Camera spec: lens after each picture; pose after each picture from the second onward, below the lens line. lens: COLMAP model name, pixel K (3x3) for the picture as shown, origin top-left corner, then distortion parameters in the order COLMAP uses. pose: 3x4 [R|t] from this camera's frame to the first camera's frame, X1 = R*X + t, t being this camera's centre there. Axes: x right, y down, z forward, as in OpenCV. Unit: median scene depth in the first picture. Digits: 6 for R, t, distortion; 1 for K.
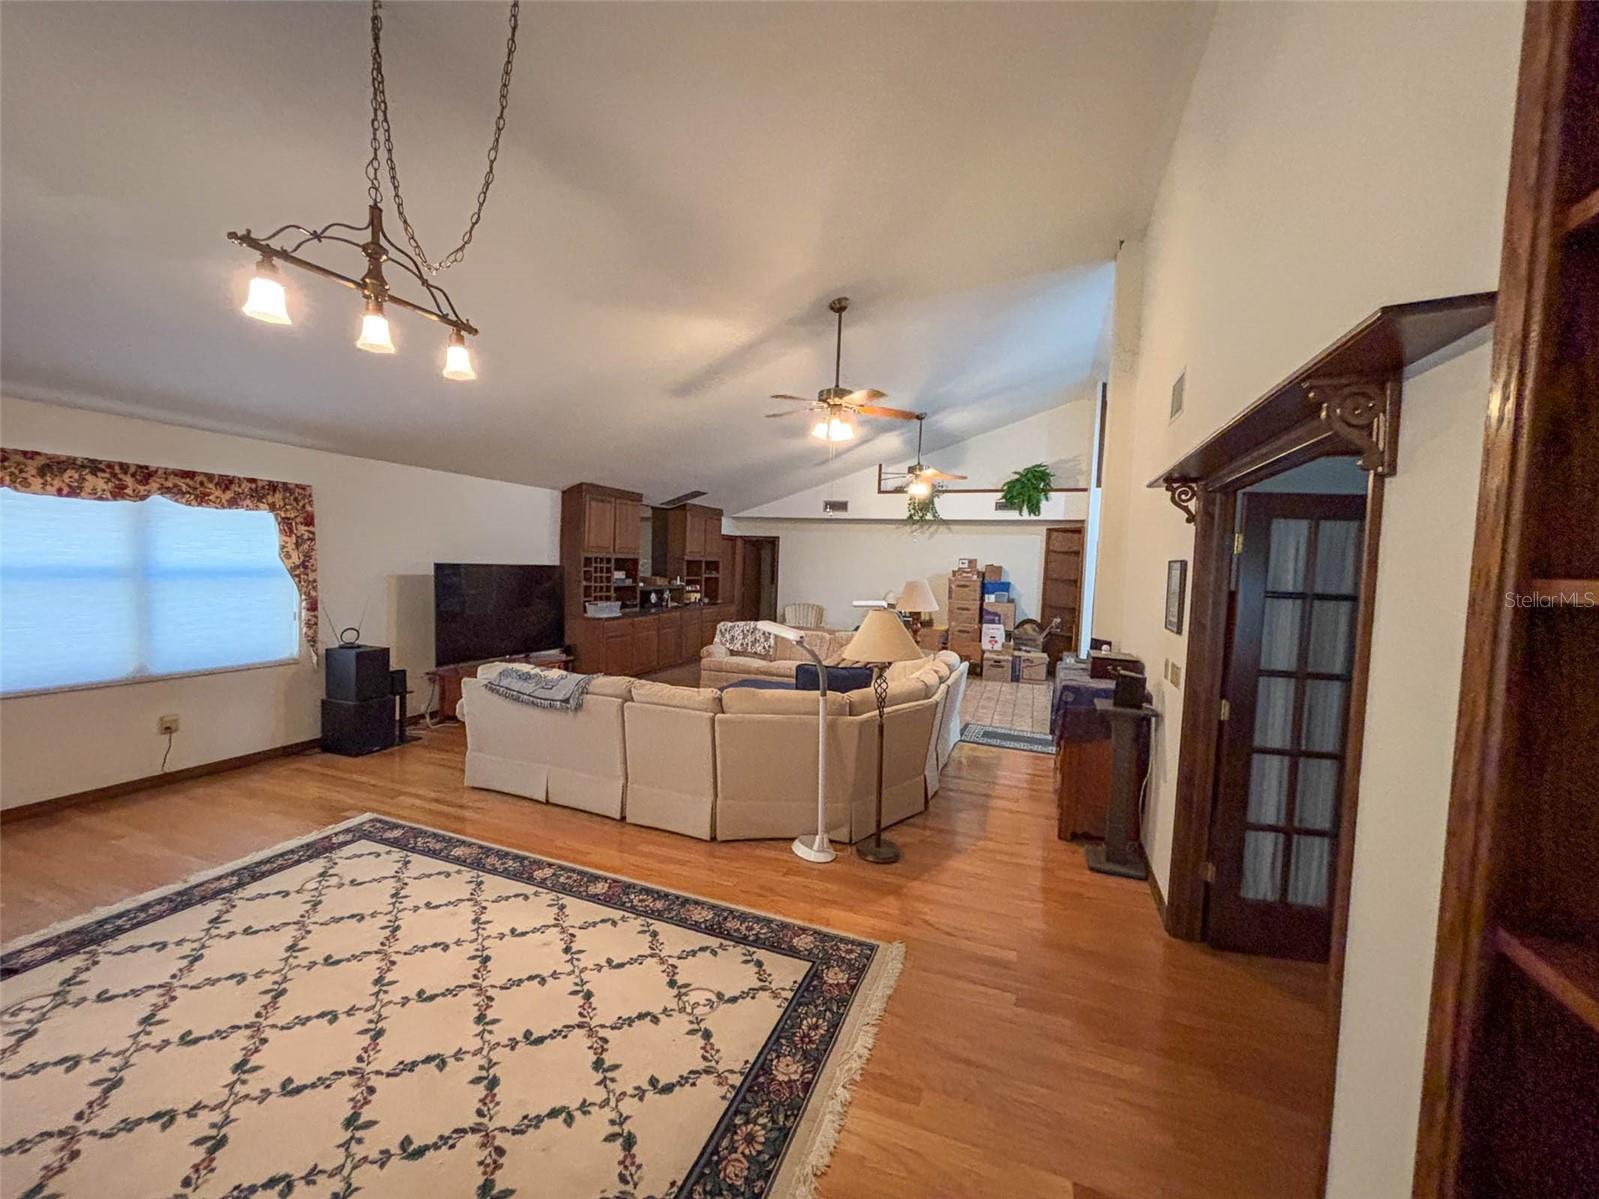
lens RADIAL K [[642.9, 0, 791.7], [0, 642.9, 593.4], [0, 0, 1]] dist [0.003973, 0.000483]
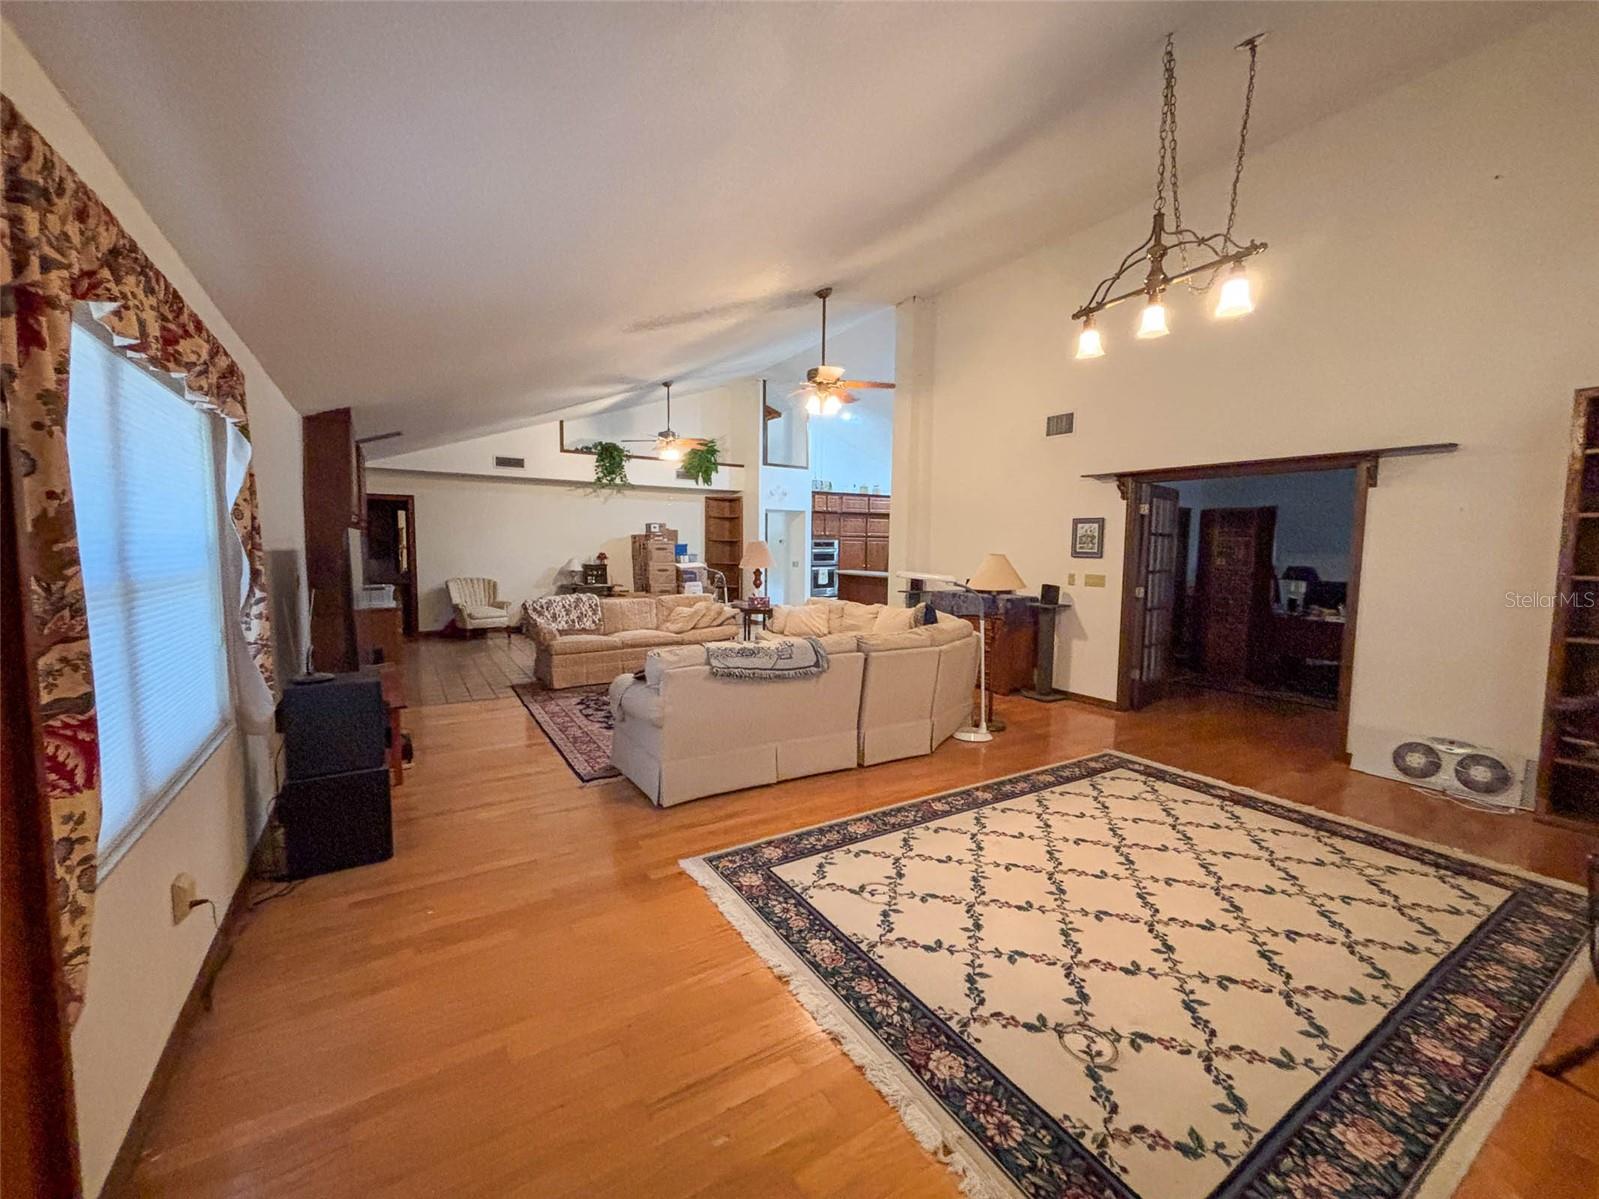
lens RADIAL K [[642.9, 0, 791.2], [0, 642.9, 603.3], [0, 0, 1]] dist [0.003973, 0.000483]
pose [[0.603698, -0.098867, 0.791059, -1.415771], [0.047353, 0.994975, 0.088215, -0.016991], [-0.795806, -0.015797, 0.605346, 0.567321]]
